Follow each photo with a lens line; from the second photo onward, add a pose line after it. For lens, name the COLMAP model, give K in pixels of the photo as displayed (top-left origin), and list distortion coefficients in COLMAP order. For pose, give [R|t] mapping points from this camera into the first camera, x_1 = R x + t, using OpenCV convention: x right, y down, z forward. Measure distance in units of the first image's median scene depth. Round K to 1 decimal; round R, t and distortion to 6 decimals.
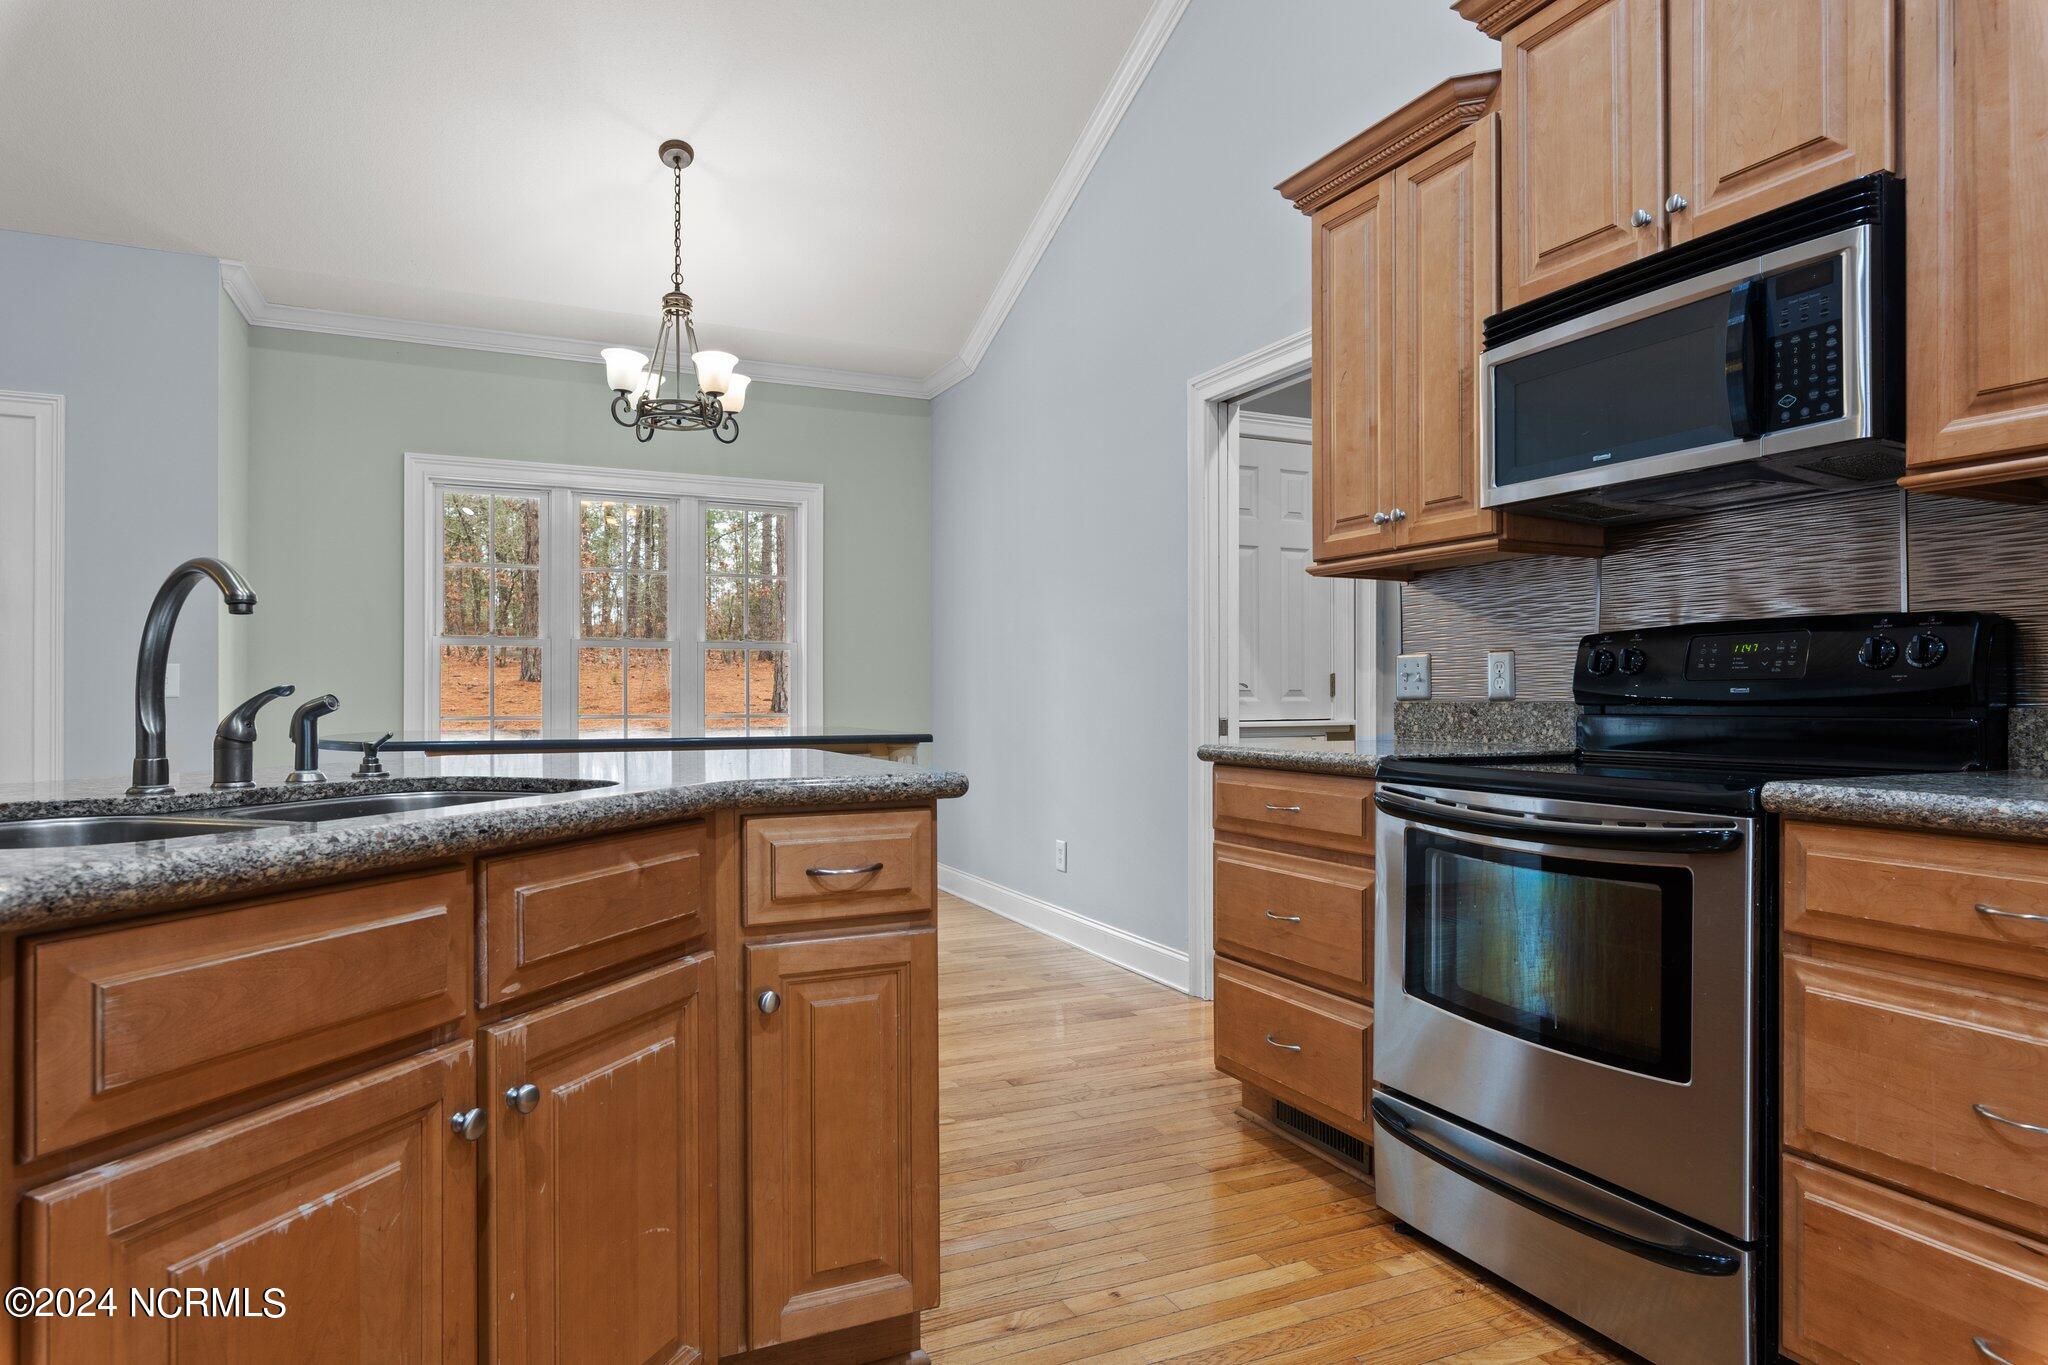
lens RADIAL K [[1176.7, 0, 1034.6], [0, 1176.7, 692.4], [0, 0, 1]] dist [-0.002455, -0.000588]
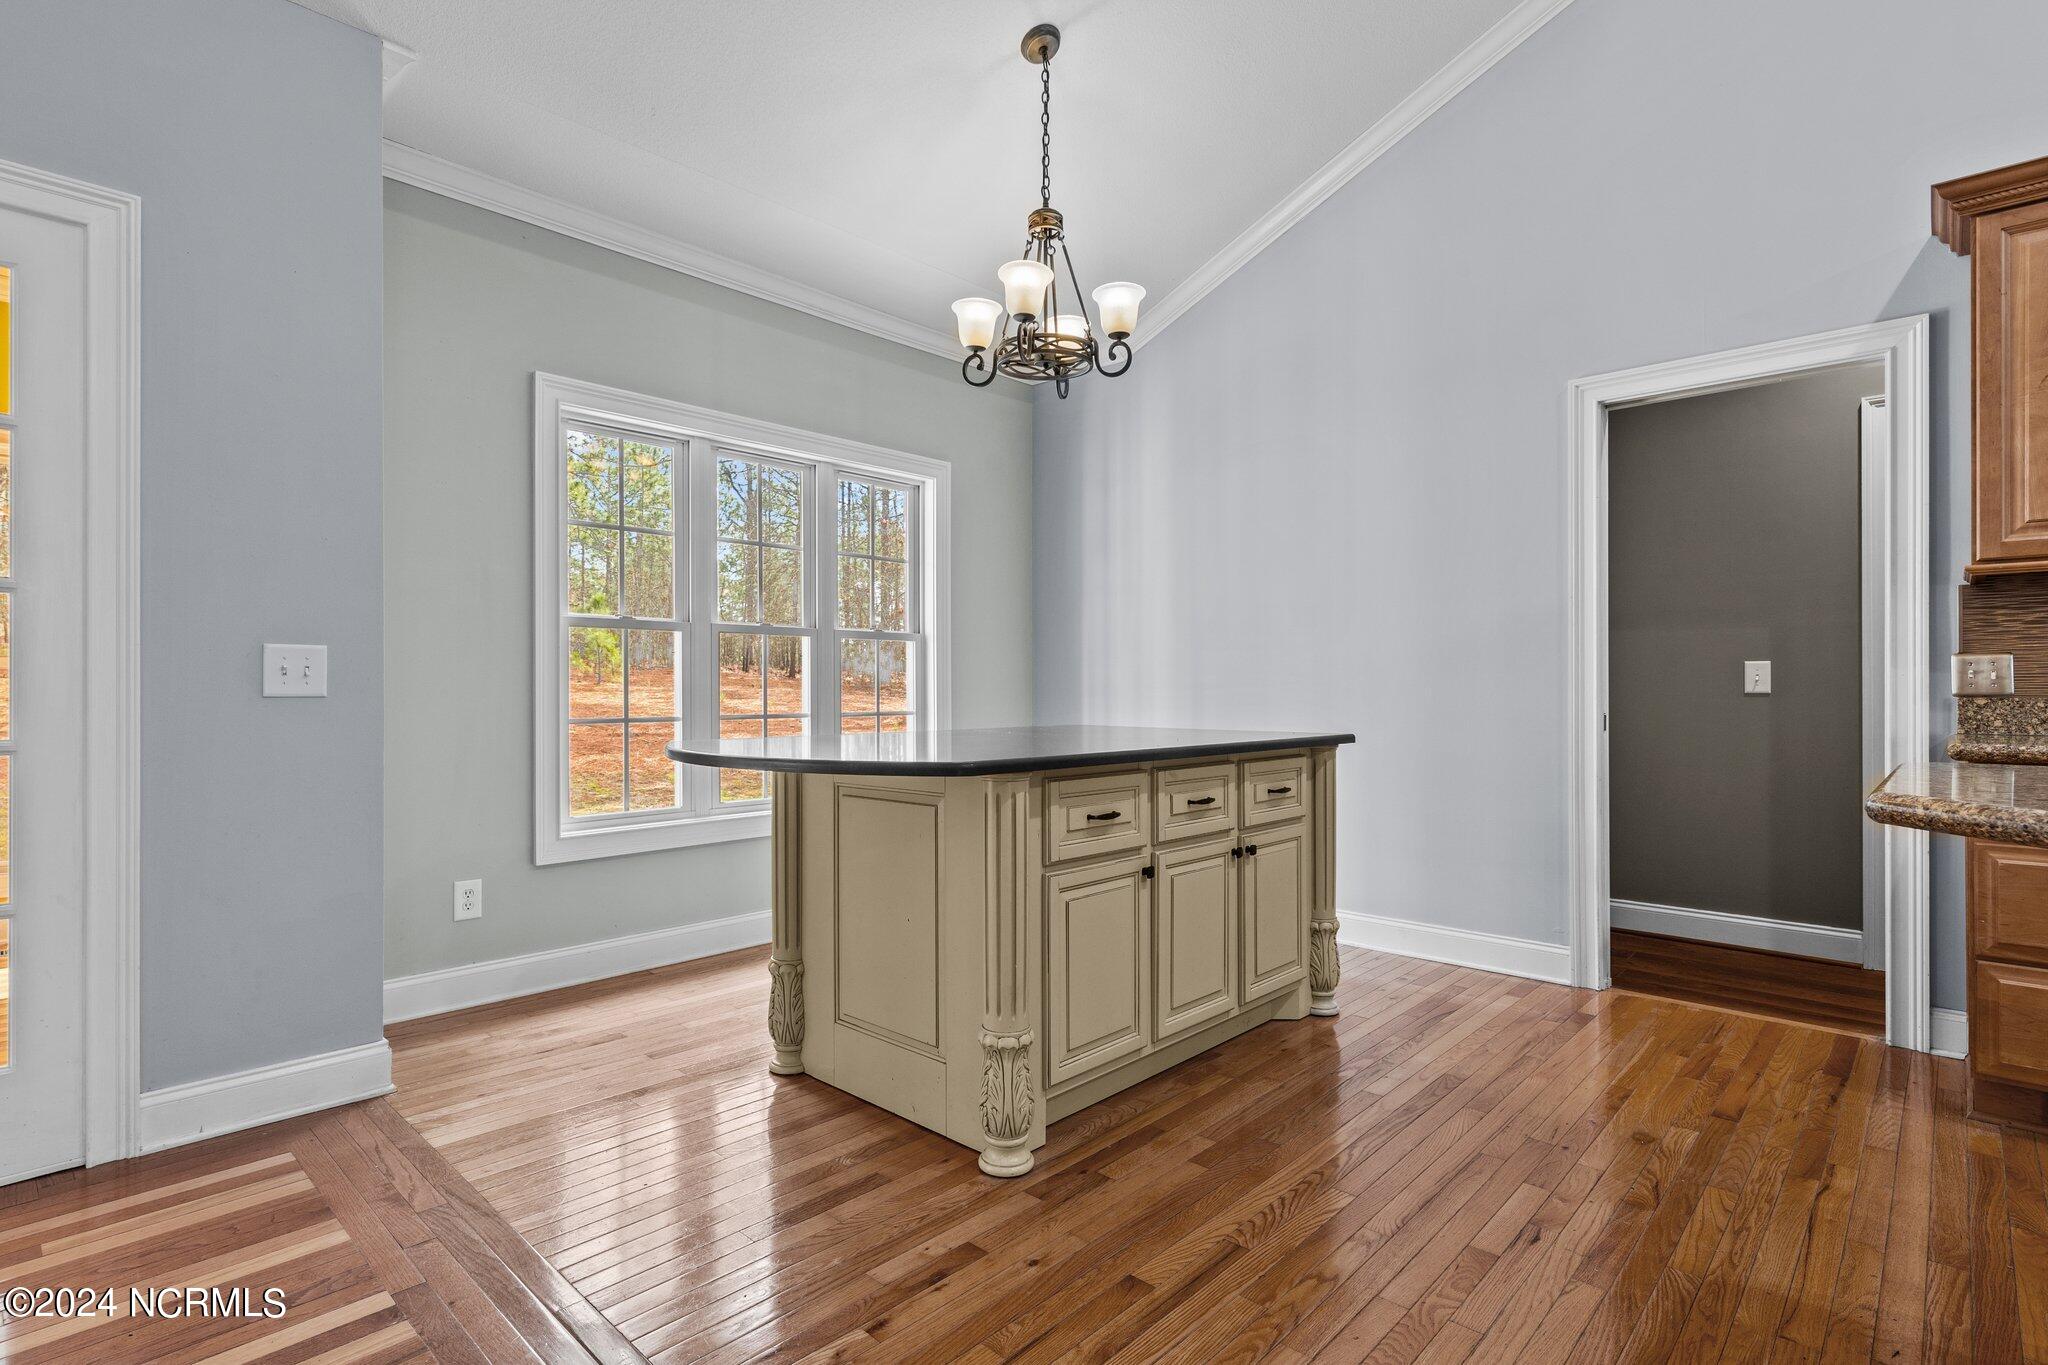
lens RADIAL K [[1003.4, 0, 1023.3], [0, 1003.4, 680.8], [0, 0, 1]] dist [-0.000551, 0.002272]
pose [[0.926954, 0.001109, 0.375174, -1.223022], [0.000353, 0.999993, -0.003828, -0.006036], [-0.375175, 0.003680, 0.926947, 0.724519]]
